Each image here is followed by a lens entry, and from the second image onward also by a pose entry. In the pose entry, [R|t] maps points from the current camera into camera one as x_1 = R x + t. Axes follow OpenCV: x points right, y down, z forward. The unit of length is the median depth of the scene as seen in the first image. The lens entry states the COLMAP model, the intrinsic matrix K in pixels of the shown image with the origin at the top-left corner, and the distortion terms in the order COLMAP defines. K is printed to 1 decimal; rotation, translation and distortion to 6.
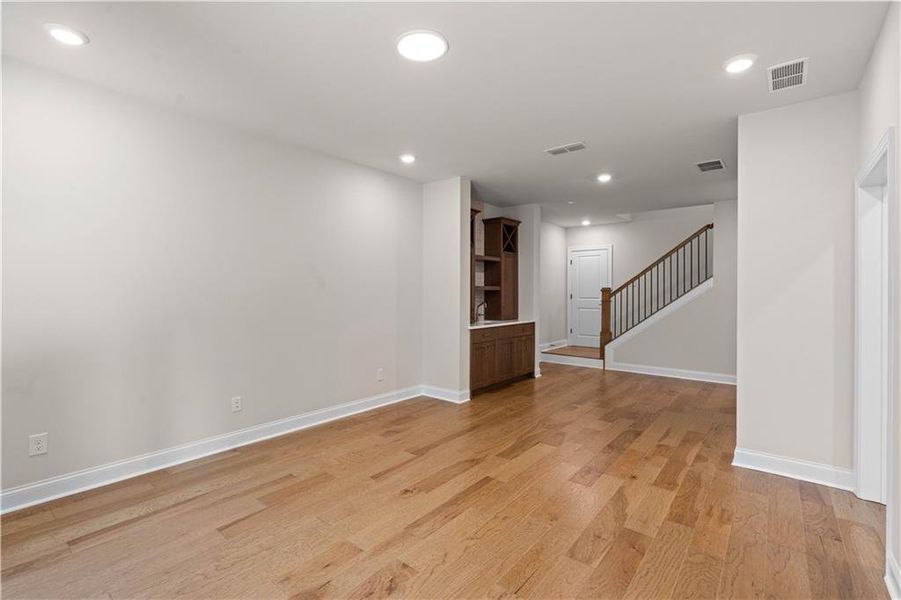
lens RADIAL K [[410.7, 0, 442.1], [0, 410.7, 294.8], [0, 0, 1]] dist [-0.003787, 0.001670]
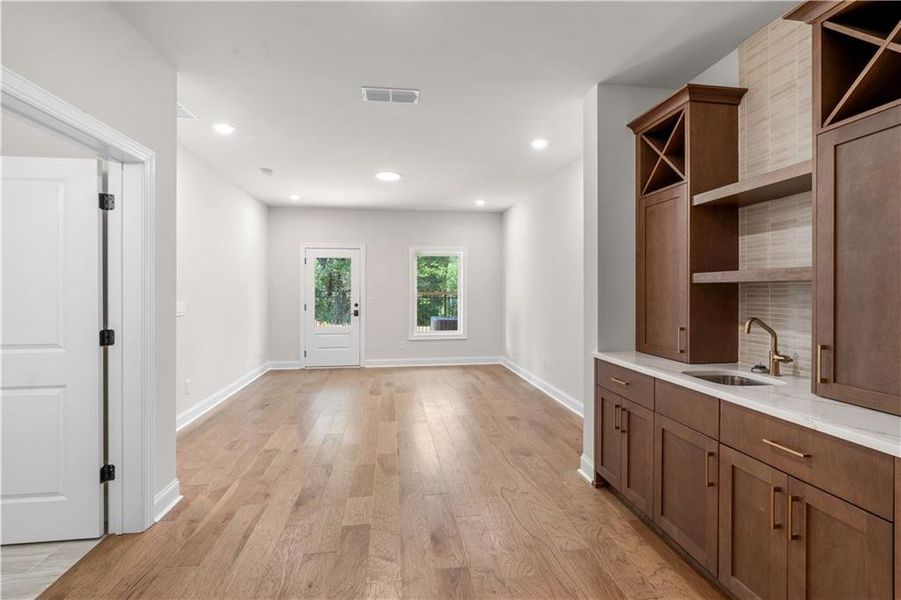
lens RADIAL K [[410.7, 0, 448.3], [0, 410.7, 289.3], [0, 0, 1]] dist [-0.003787, 0.001670]
pose [[-0.672057, -0.003987, -0.740489, 0.546896], [-0.010587, 0.999935, 0.004225, -0.006713], [0.740424, 0.010679, -0.672056, 1.103795]]
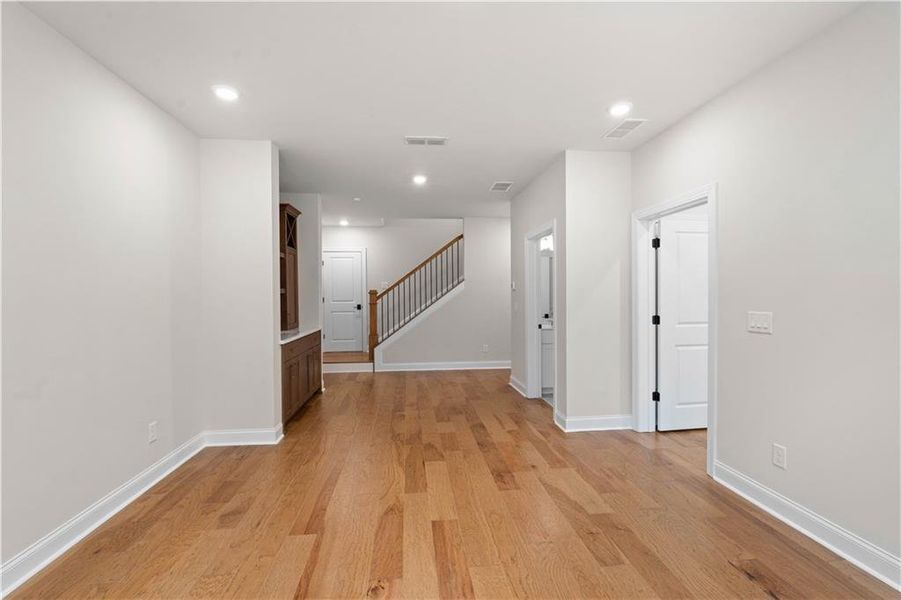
lens RADIAL K [[410.7, 0, 449.6], [0, 410.7, 297.5], [0, 0, 1]] dist [-0.003787, 0.001670]
pose [[0.699736, -0.014609, 0.714252, -0.233292], [0.016283, 0.999857, 0.004499, -0.000724], [-0.714216, 0.008482, 0.699874, 0.216225]]
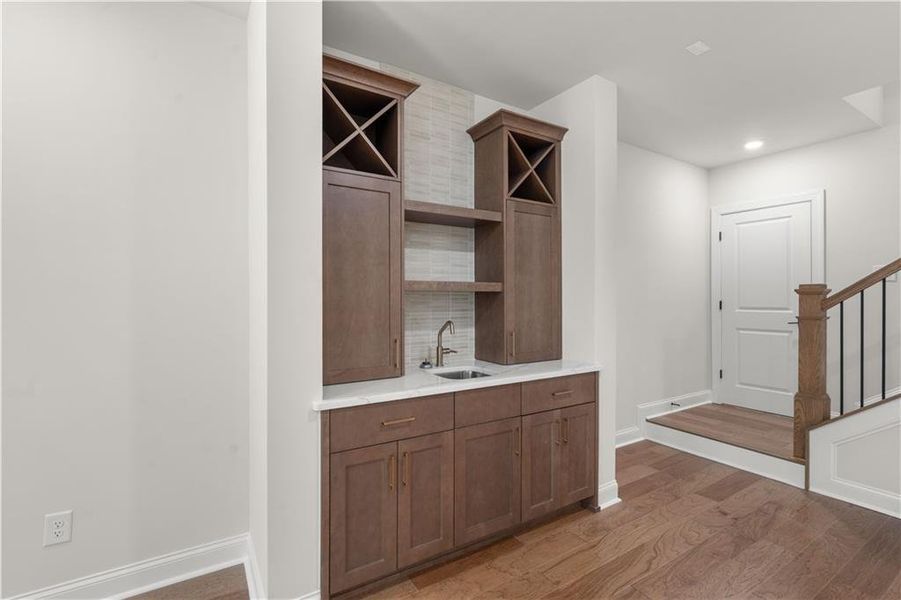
lens RADIAL K [[371.9, 0, 468.0], [0, 371.9, 304.2], [0, 0, 1]] dist [-0.018522, -0.000304]
pose [[0.943545, -0.003467, -0.331226, 0.257966], [0.004338, 0.999989, 0.001889, 0.000475], [0.331216, -0.003219, 0.943550, 0.709136]]
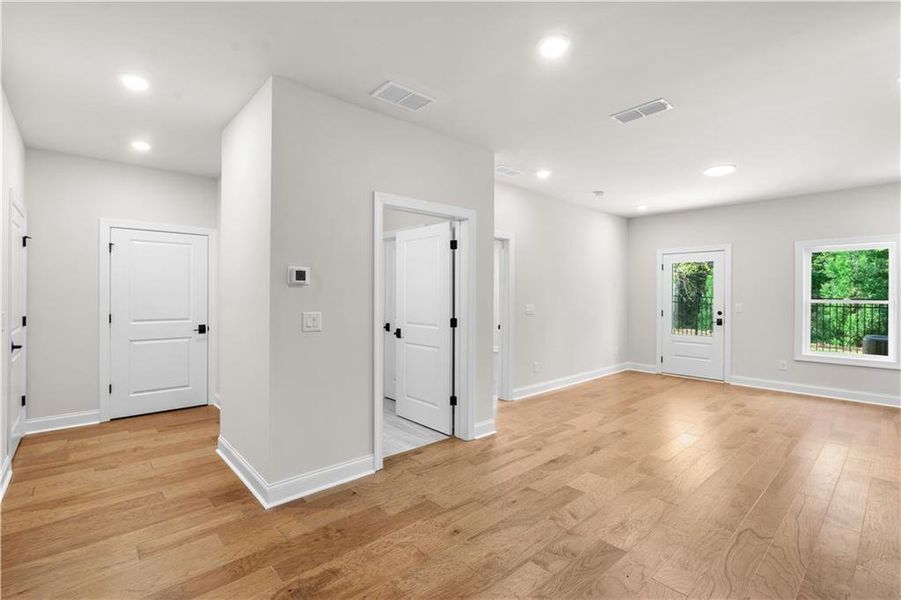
lens RADIAL K [[410.7, 0, 450.5], [0, 410.7, 297.5], [0, 0, 1]] dist [-0.003787, 0.001670]
pose [[-0.990521, -0.009476, 0.137035, 0.386678], [-0.006868, 0.999786, 0.019494, -0.010709], [-0.137191, 0.018368, -0.990374, 1.277565]]
